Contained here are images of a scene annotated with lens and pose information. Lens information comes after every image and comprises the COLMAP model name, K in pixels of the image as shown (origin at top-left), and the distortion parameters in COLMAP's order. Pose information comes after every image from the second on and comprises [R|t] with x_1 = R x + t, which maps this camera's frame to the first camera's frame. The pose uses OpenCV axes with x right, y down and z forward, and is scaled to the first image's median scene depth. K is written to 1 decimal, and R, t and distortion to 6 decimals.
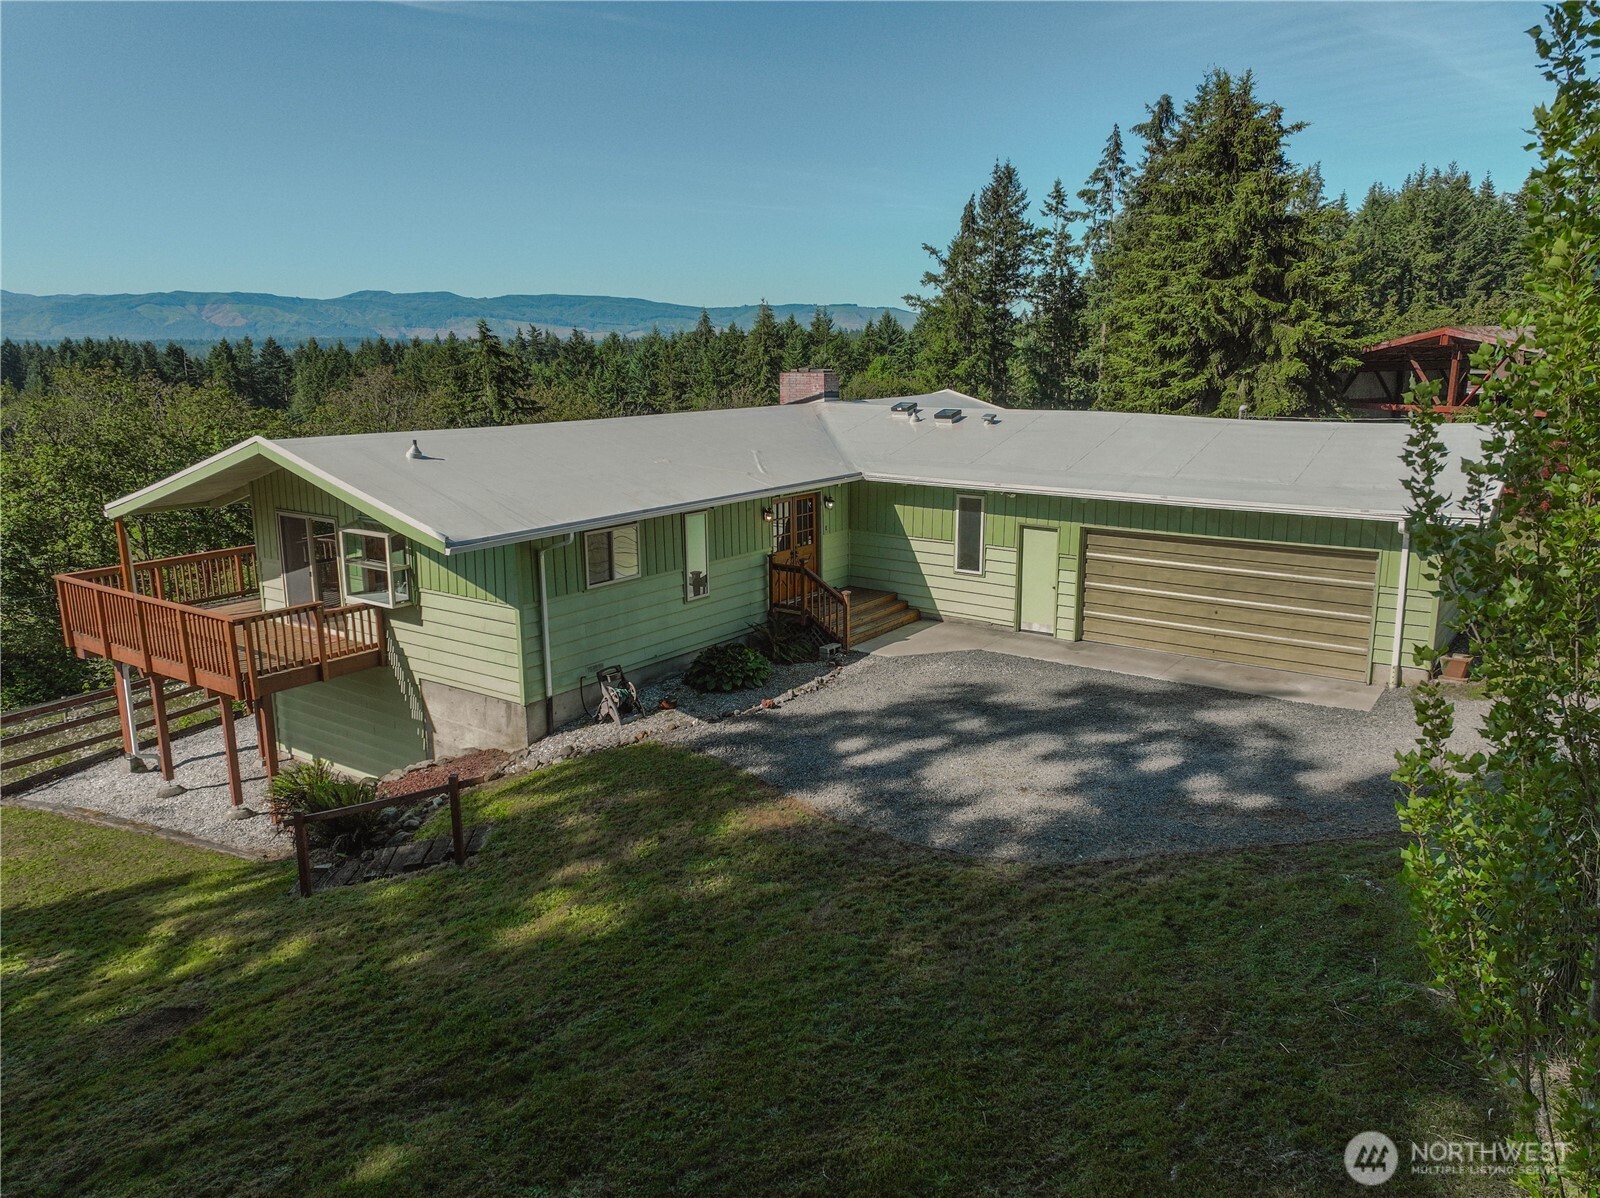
lens RADIAL K [[1142.9, 0, 800.0], [0, 1142.9, 599.0], [0, 0, 1]] dist [-0.003831, 0.015358]
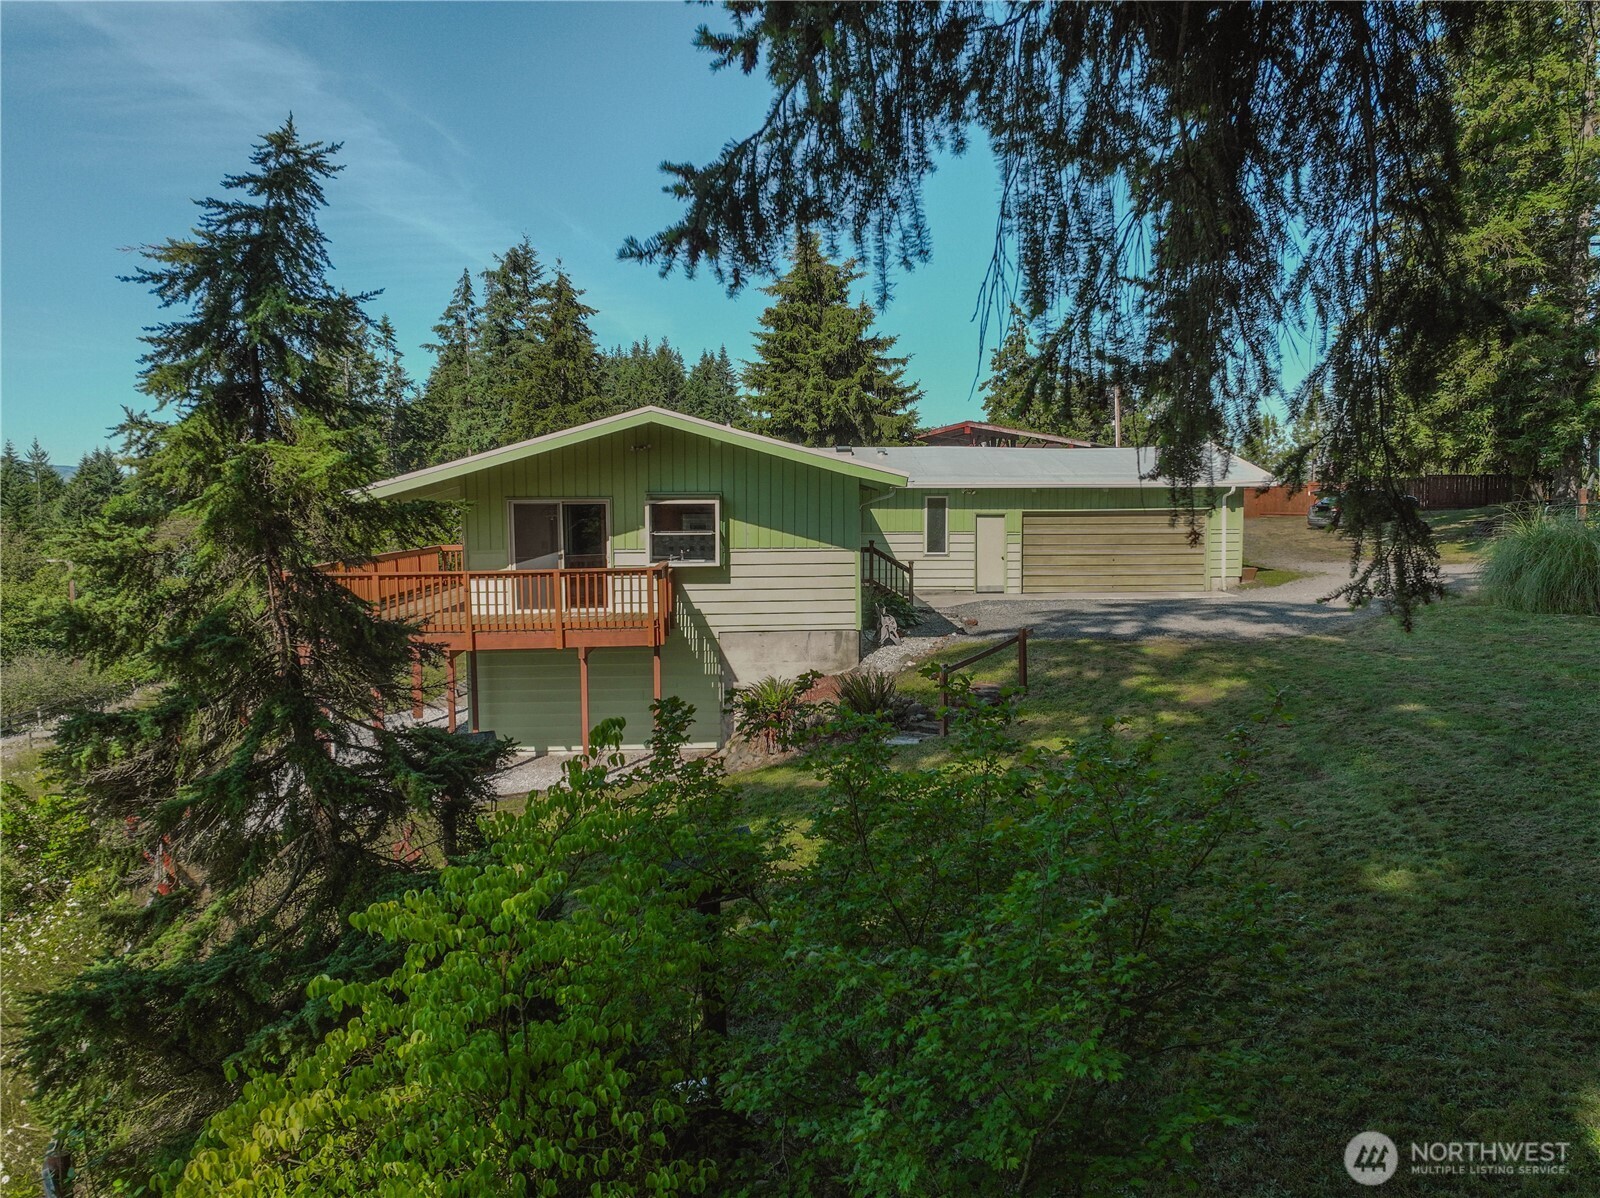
lens RADIAL K [[1142.9, 0, 800.0], [0, 1142.9, 599.0], [0, 0, 1]] dist [-0.003831, 0.015358]
pose [[0.786739, -0.055675, 0.614770, -0.829232], [0.133768, 0.987636, -0.081743, 0.120477], [-0.602618, 0.146547, 0.784459, 0.057277]]
